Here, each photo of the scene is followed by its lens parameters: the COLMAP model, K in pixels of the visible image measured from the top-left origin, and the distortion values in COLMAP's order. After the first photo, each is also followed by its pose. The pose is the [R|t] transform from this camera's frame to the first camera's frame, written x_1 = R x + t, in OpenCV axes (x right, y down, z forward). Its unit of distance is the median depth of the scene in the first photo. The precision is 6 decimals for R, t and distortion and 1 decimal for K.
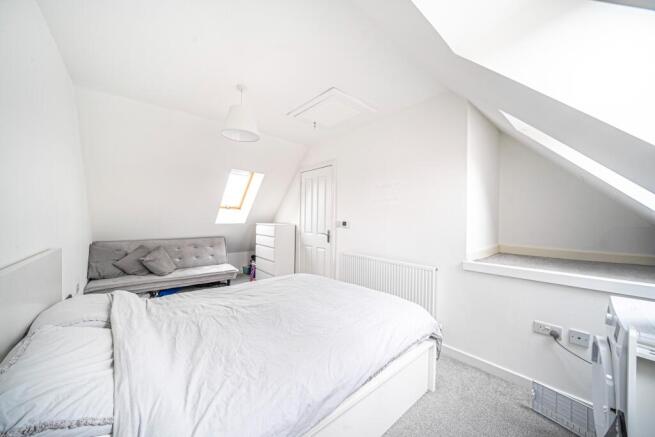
lens RADIAL K [[227.7, 0, 327.5], [0, 227.7, 218.5], [0, 0, 1]] dist [-0.020449, 0.000077]
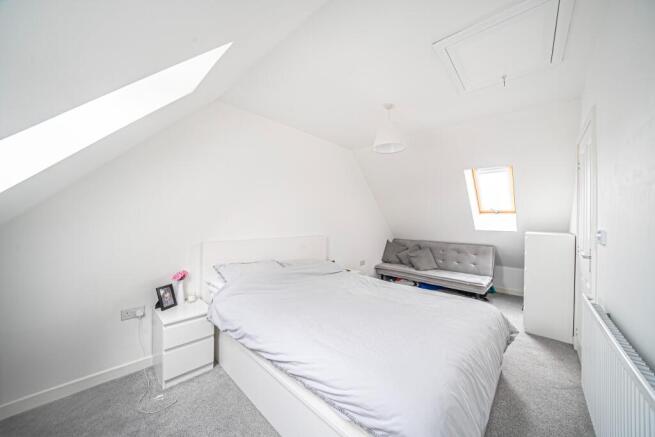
lens RADIAL K [[227.7, 0, 327.5], [0, 227.7, 218.5], [0, 0, 1]] dist [-0.020449, 0.000077]
pose [[0.110773, -0.017625, -0.993689, 0.363848], [-0.013001, 0.999731, -0.019181, 0.001970], [0.993761, 0.015044, 0.110514, 0.306324]]
